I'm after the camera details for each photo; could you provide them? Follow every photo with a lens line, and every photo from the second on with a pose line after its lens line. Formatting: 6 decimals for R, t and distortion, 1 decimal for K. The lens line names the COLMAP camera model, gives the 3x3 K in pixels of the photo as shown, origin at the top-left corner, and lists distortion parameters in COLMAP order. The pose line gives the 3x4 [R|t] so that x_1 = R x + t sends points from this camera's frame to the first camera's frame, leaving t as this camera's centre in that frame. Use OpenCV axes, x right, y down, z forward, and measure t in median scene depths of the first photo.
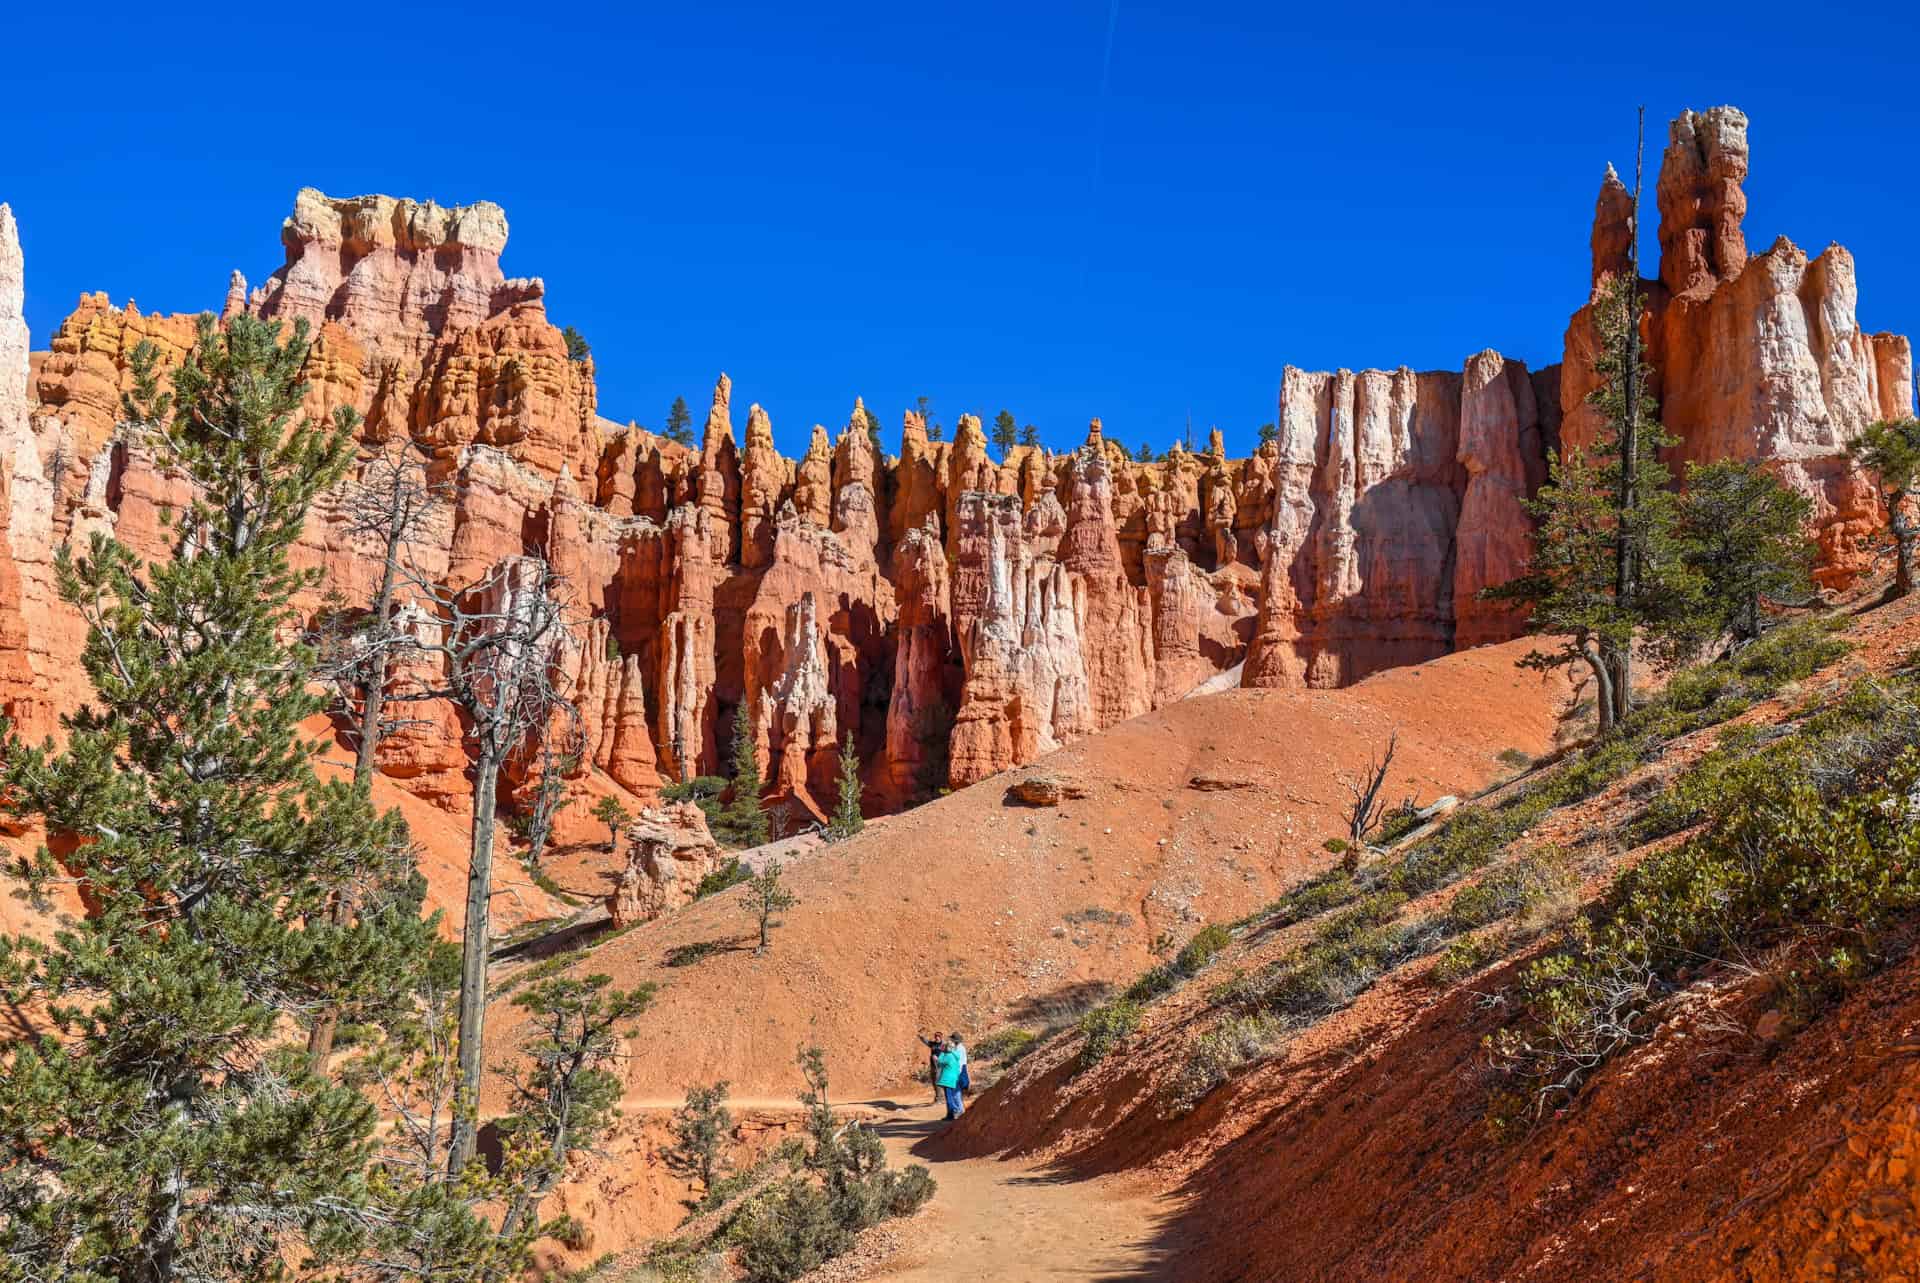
lens RADIAL K [[1812.2, 0, 960.0], [0, 1812.2, 637.8], [0, 0, 1]] dist [-0.024357, 0.000000]
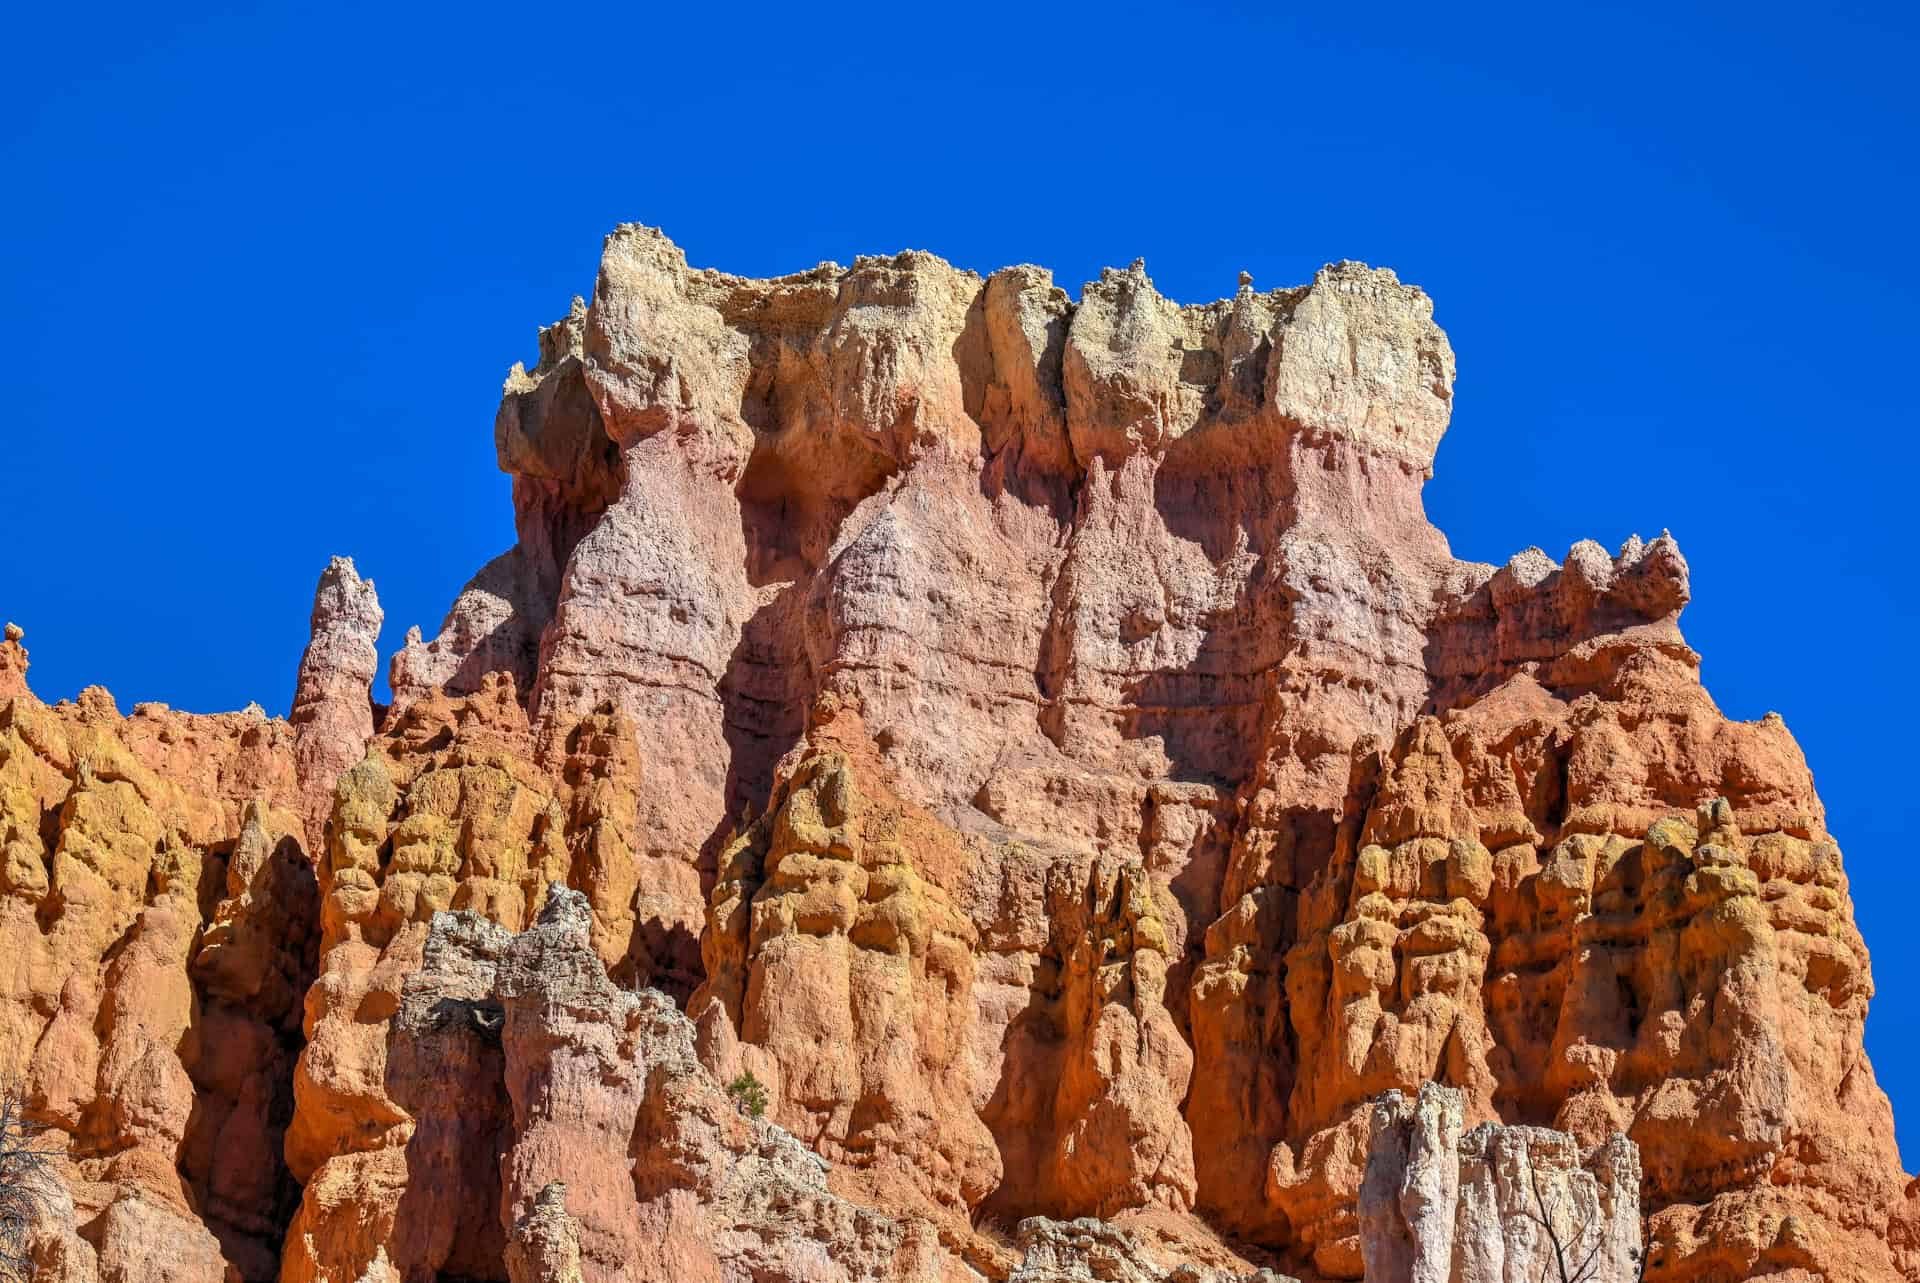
lens RADIAL K [[6132.6, 0, 959.9], [0, 6132.6, 641.7], [0, 0, 1]] dist [0.053228, 0.000000]
pose [[0.995718, -0.030730, -0.087189, -0.252037], [0.005268, 0.960464, -0.278355, 0.033451], [0.092295, 0.276704, 0.956513, 0.236804]]
